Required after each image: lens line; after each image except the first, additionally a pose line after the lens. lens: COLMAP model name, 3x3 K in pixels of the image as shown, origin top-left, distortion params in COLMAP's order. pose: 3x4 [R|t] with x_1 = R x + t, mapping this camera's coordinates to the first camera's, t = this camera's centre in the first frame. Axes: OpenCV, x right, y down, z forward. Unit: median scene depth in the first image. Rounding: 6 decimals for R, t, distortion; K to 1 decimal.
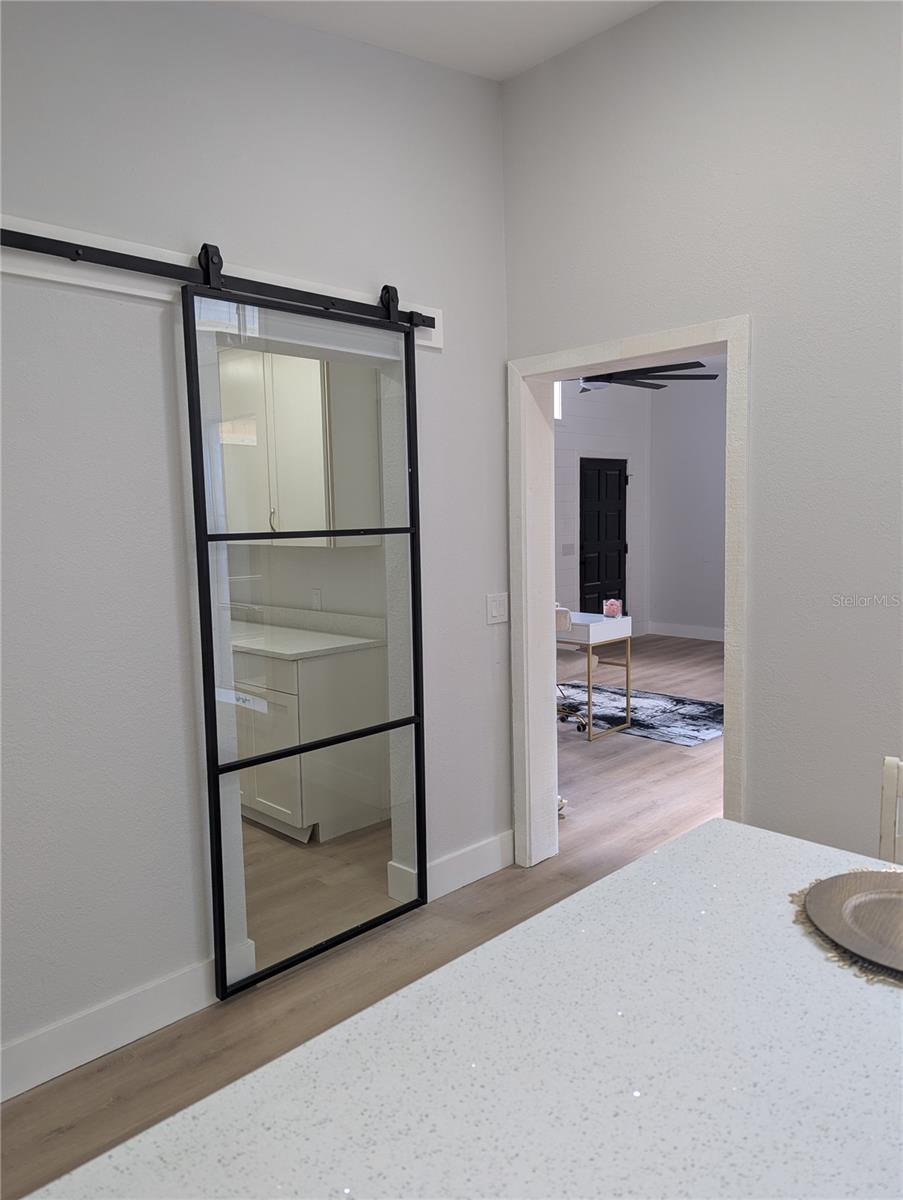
lens RADIAL K [[842.1, 0, 450.5], [0, 842.1, 593.5], [0, 0, 1]] dist [0.065361, -0.046529]
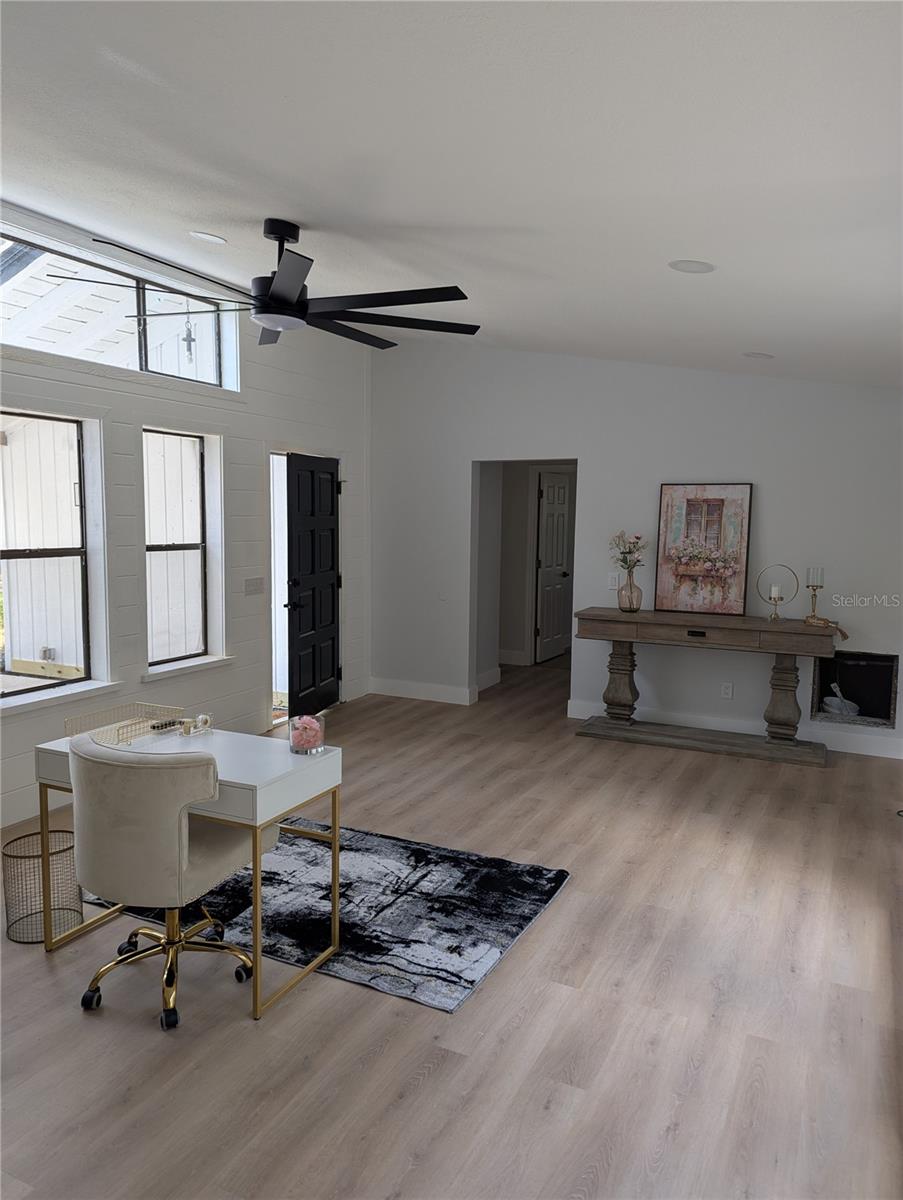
lens RADIAL K [[837.4, 0, 453.1], [0, 837.4, 594.9], [0, 0, 1]] dist [0.073754, -0.058142]
pose [[0.944893, -0.000956, 0.327378, 0.103373], [0.001183, 0.999999, -0.000493, -0.066839], [-0.327377, 0.000853, 0.944893, 0.459193]]
